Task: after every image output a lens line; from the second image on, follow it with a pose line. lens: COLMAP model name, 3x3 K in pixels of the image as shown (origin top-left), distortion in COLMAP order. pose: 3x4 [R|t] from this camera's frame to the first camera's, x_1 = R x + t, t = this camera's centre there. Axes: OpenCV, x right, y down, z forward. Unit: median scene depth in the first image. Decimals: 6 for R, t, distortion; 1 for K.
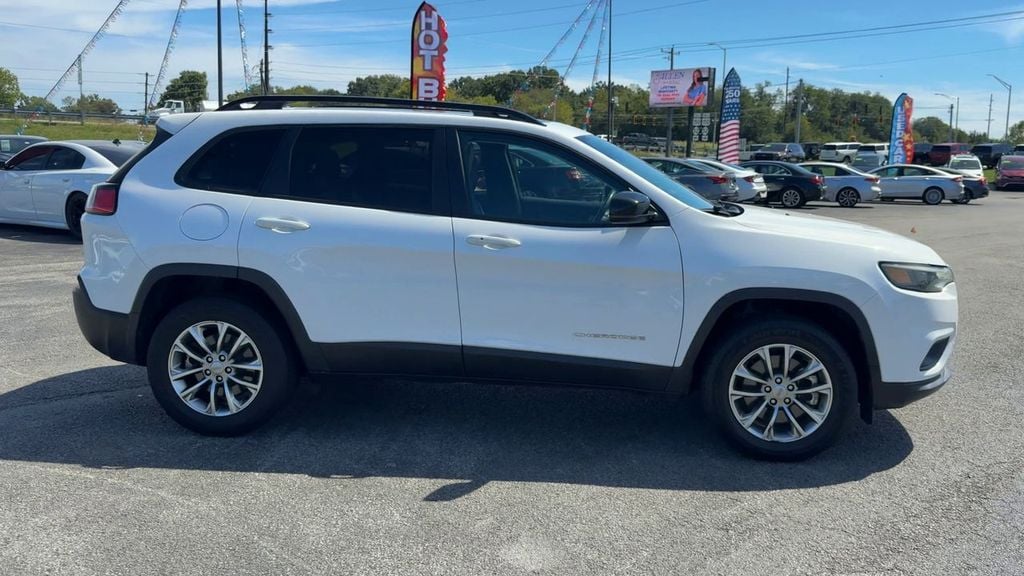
lens RADIAL K [[854.9, 0, 583.4], [0, 854.9, 282.2], [0, 0, 1]] dist [0.068805, -0.107067]
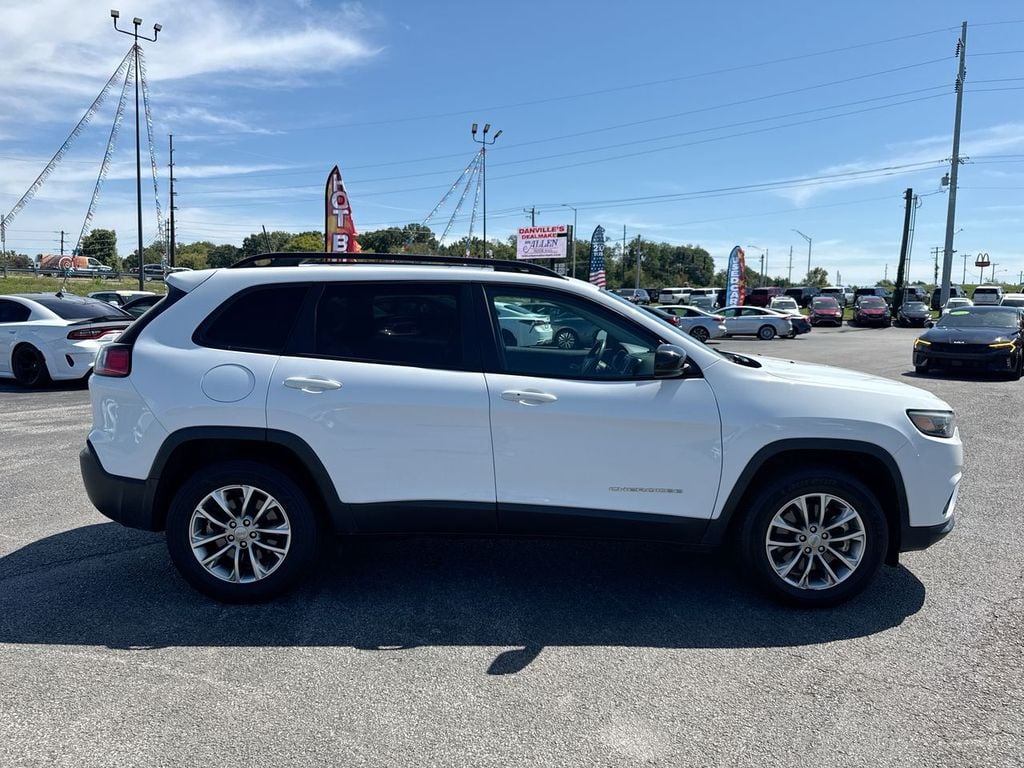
lens RADIAL K [[735.2, 0, 503.0], [0, 735.2, 388.5], [0, 0, 1]] dist [0.053359, -0.077407]
pose [[0.997087, -0.019440, 0.073752, -0.189967], [0.021413, 0.999431, -0.026063, -0.034562], [-0.073203, 0.027566, 0.996936, 0.146644]]
